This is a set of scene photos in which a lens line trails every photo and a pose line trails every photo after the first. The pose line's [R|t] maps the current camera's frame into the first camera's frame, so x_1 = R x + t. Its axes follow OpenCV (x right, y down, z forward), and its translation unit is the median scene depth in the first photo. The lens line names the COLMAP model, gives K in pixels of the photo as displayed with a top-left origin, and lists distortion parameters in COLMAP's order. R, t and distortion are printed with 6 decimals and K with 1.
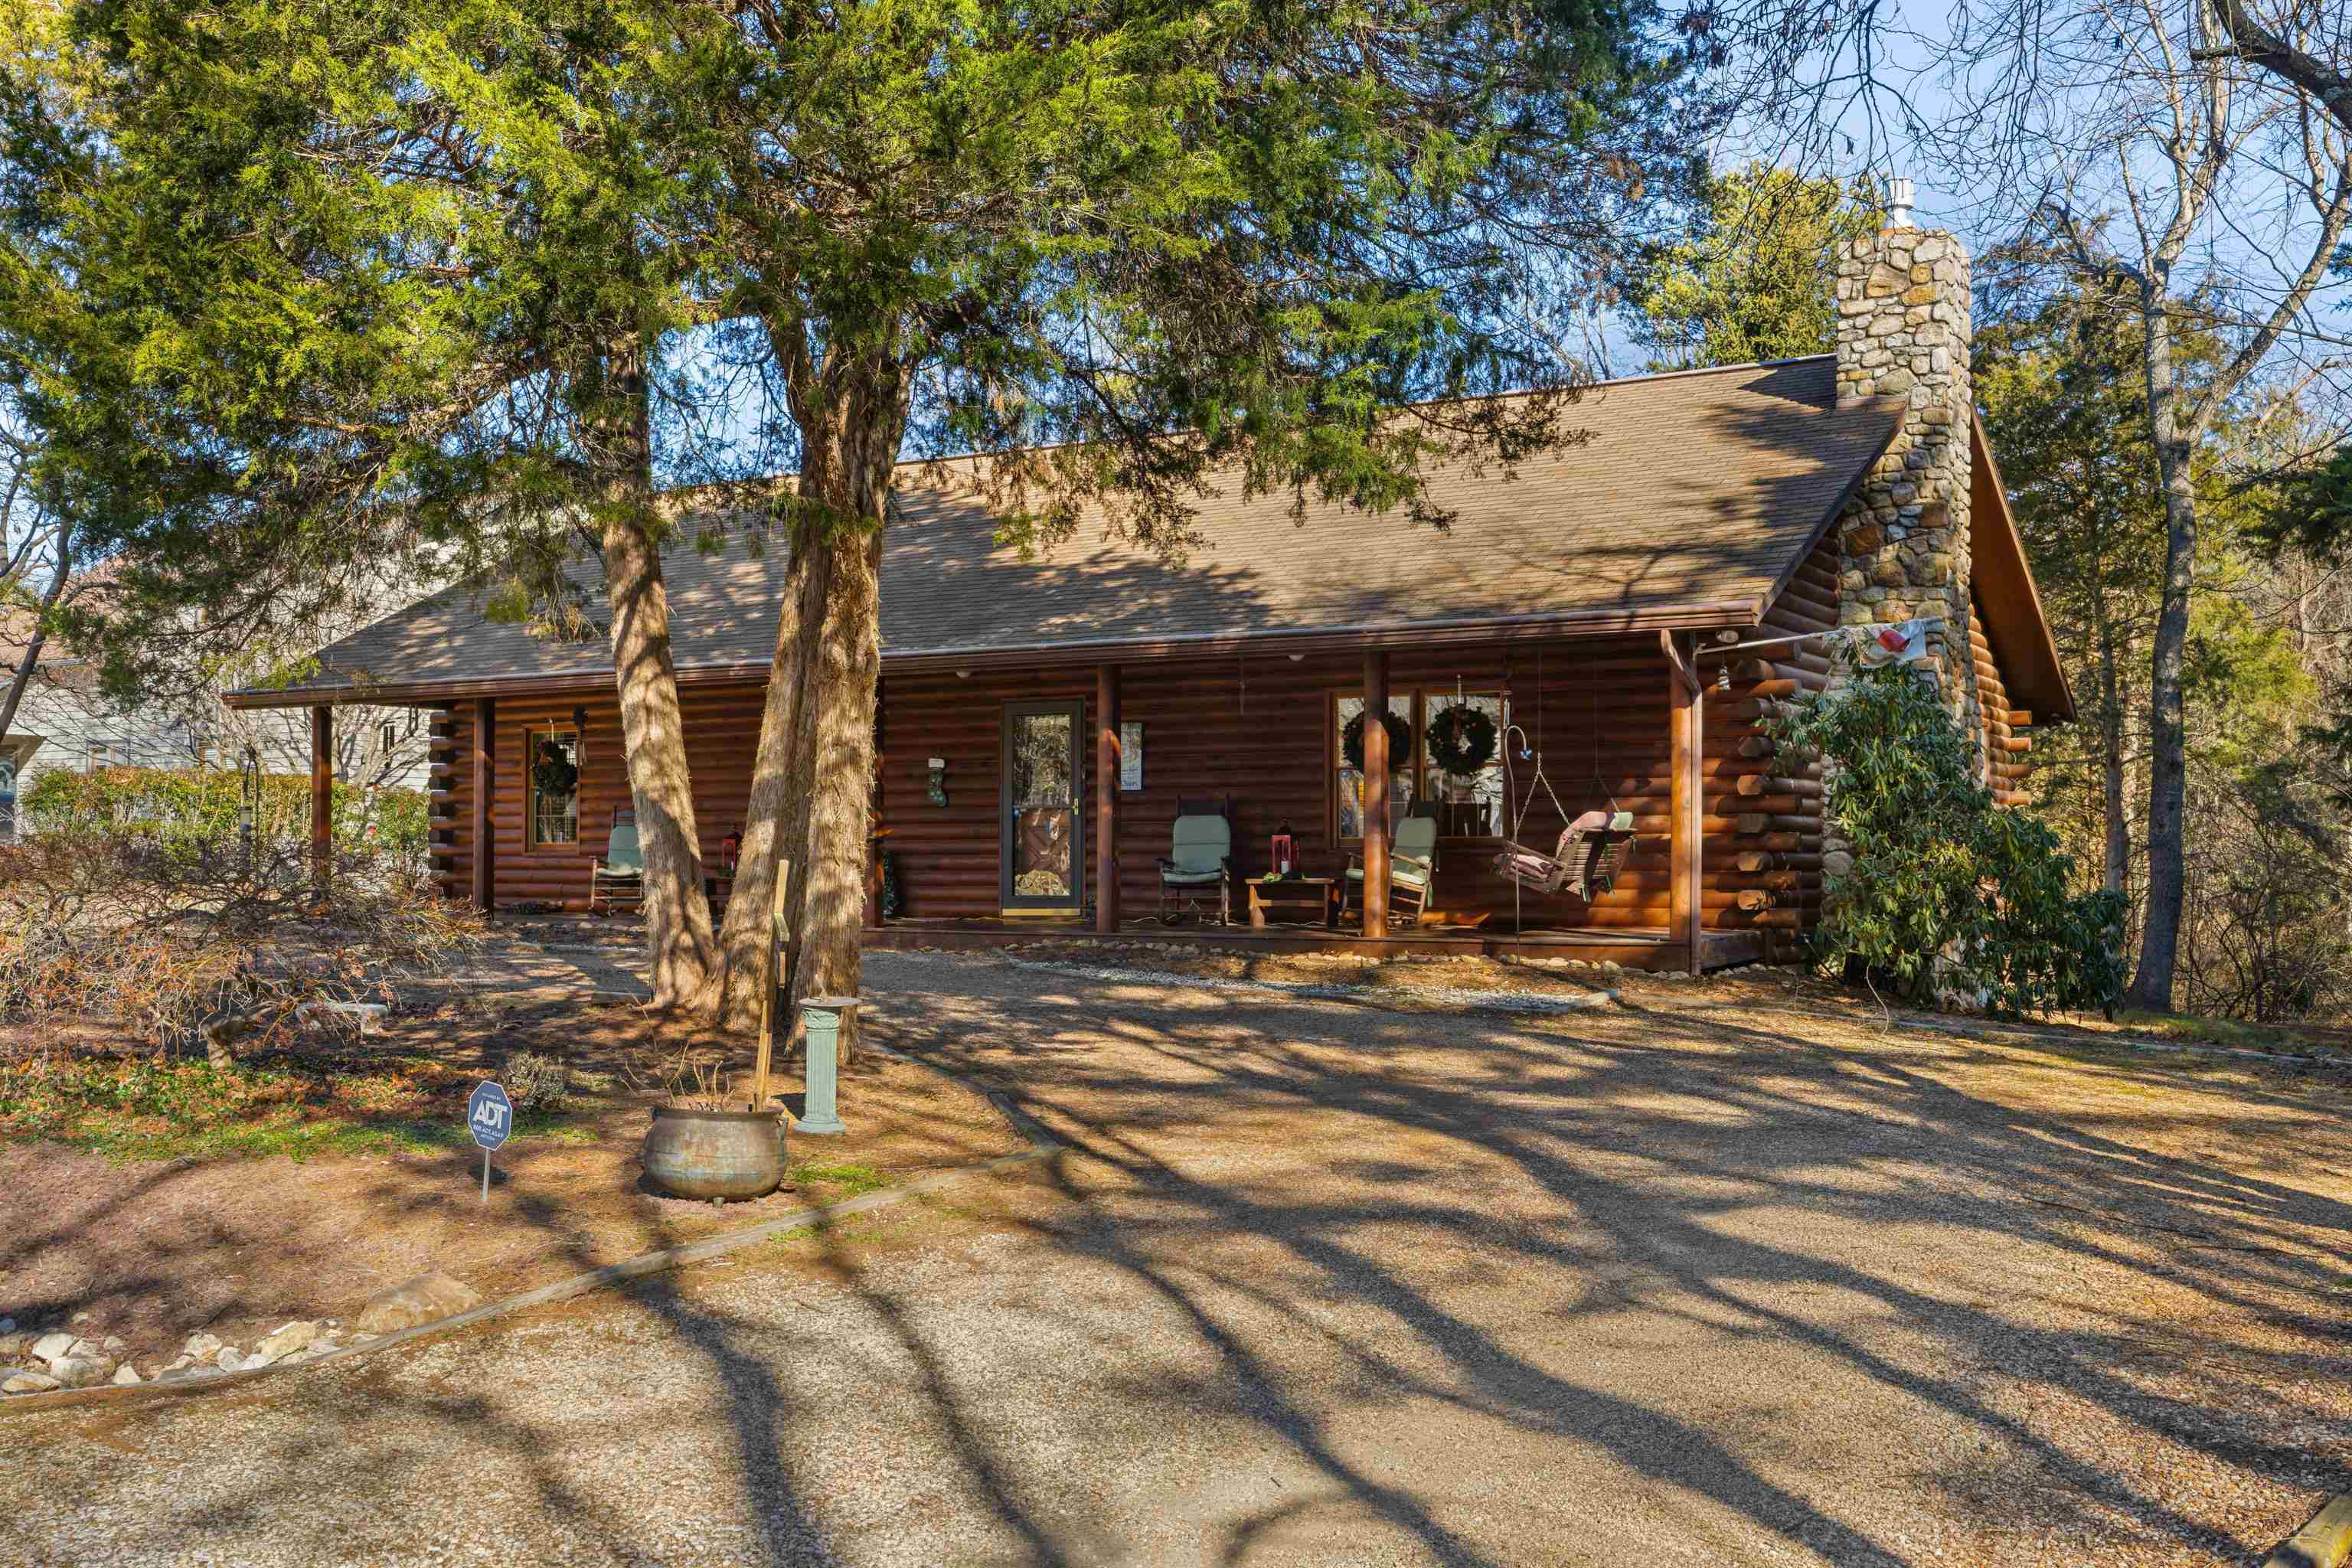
lens RADIAL K [[2351.1, 0, 1084.5], [0, 2351.1, 797.0], [0, 0, 1]] dist [0.005020, 0.000000]
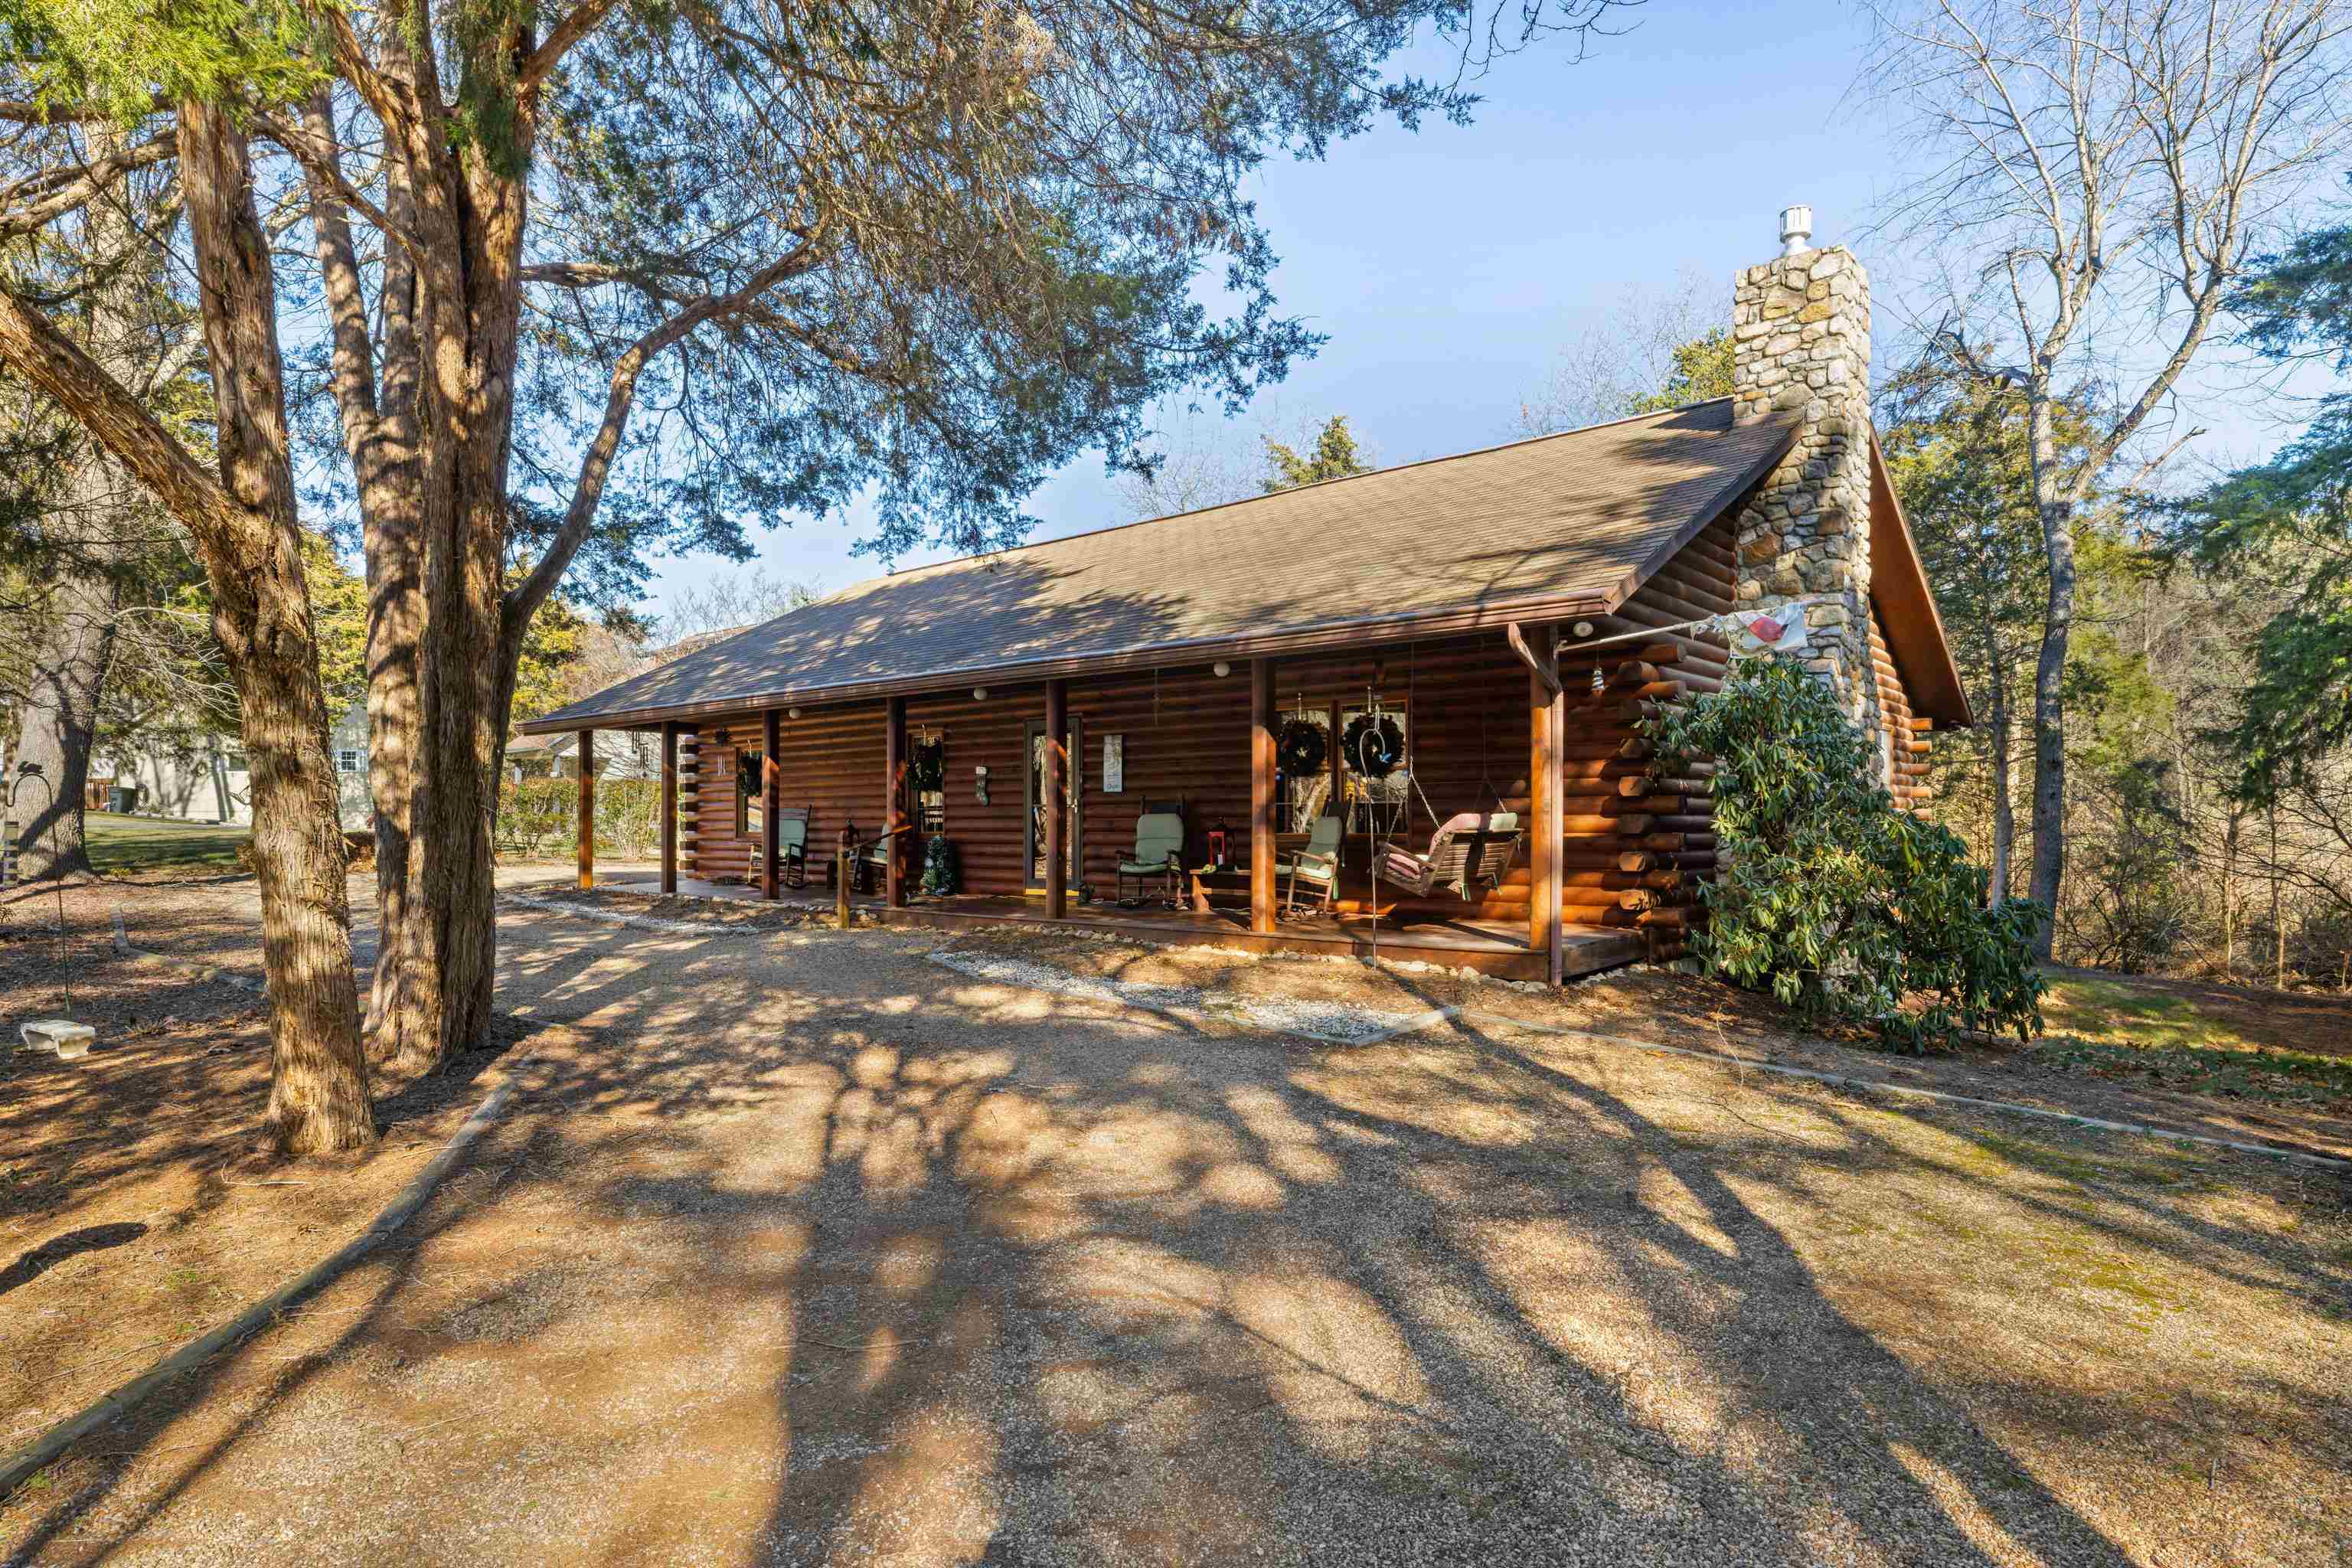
lens RADIAL K [[1278.1, 0, 1164.6], [0, 1278.1, 799.9], [0, 0, 1]] dist [-0.001563, 0.001283]
pose [[0.987571, -0.004511, -0.157108, 0.169776], [0.006100, 0.999935, 0.009632, -0.005664], [0.157055, -0.010471, 0.987534, 0.423634]]
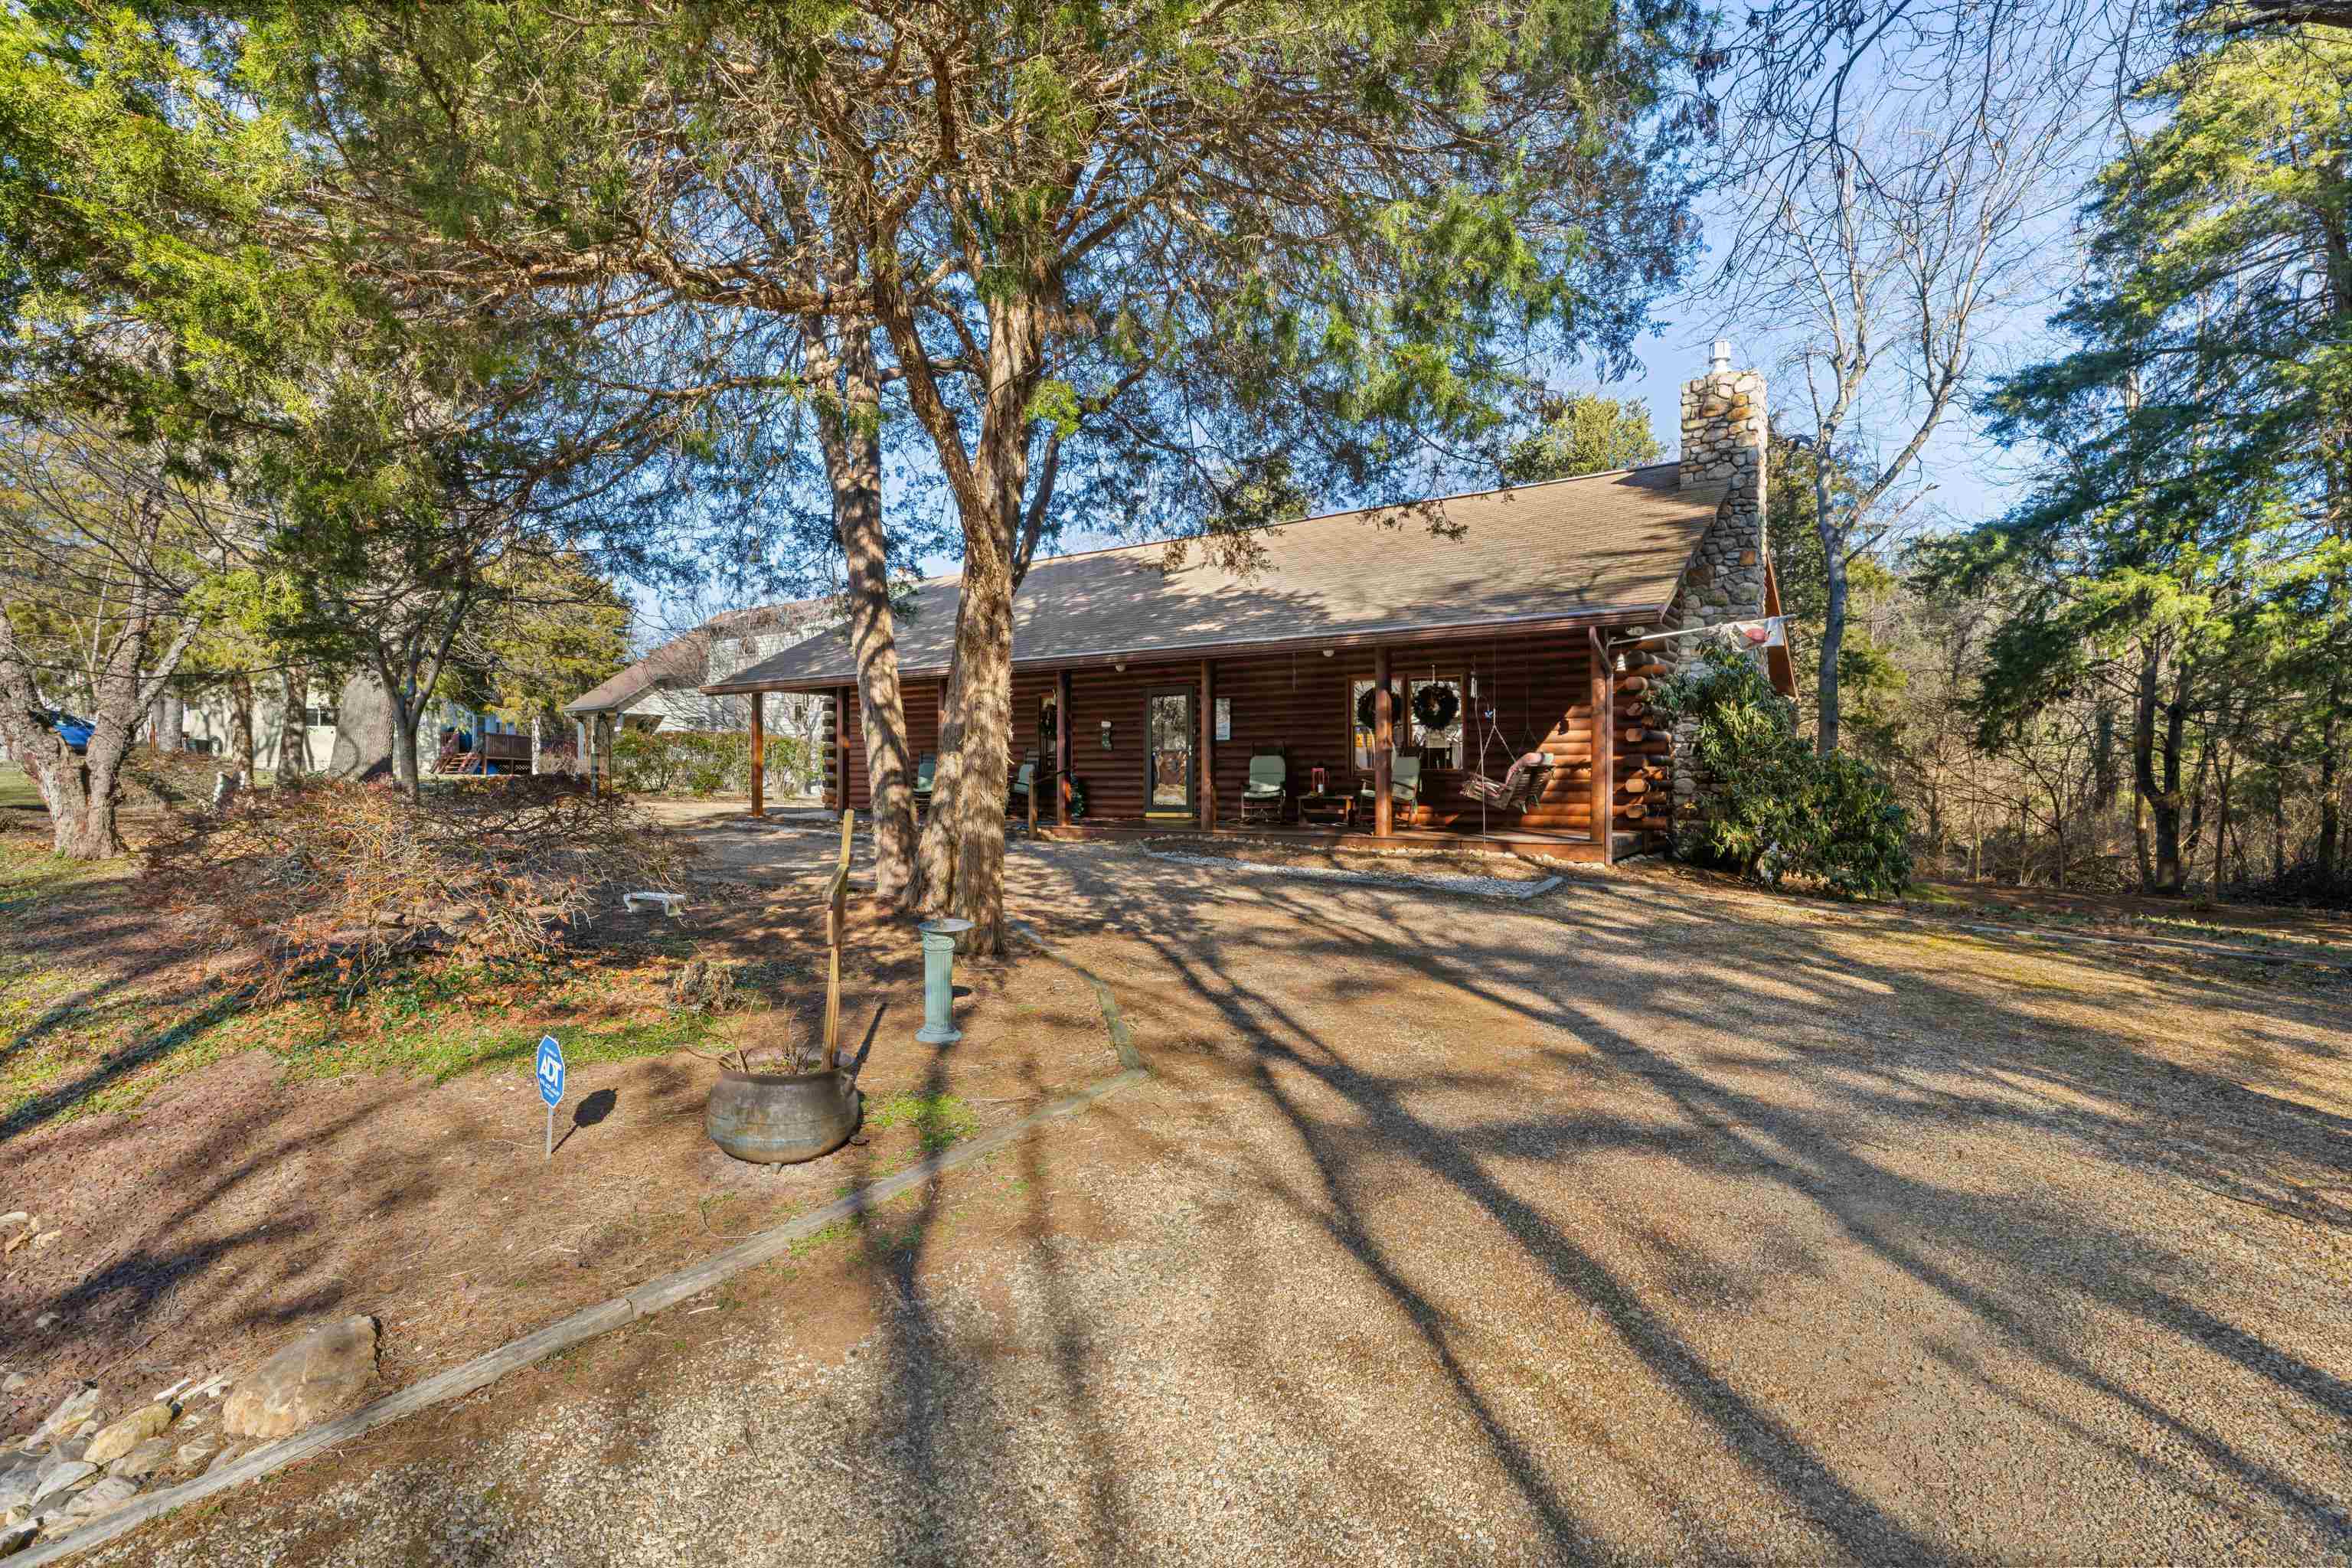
lens RADIAL K [[1091.4, 0, 1143.6], [0, 1091.4, 765.9], [0, 0, 1]] dist [-0.001829, -0.000912]
pose [[0.998276, -0.002598, -0.058642, 0.010205], [0.003767, 0.999796, 0.019828, -0.000061], [0.058578, -0.020015, 0.998082, 0.283620]]
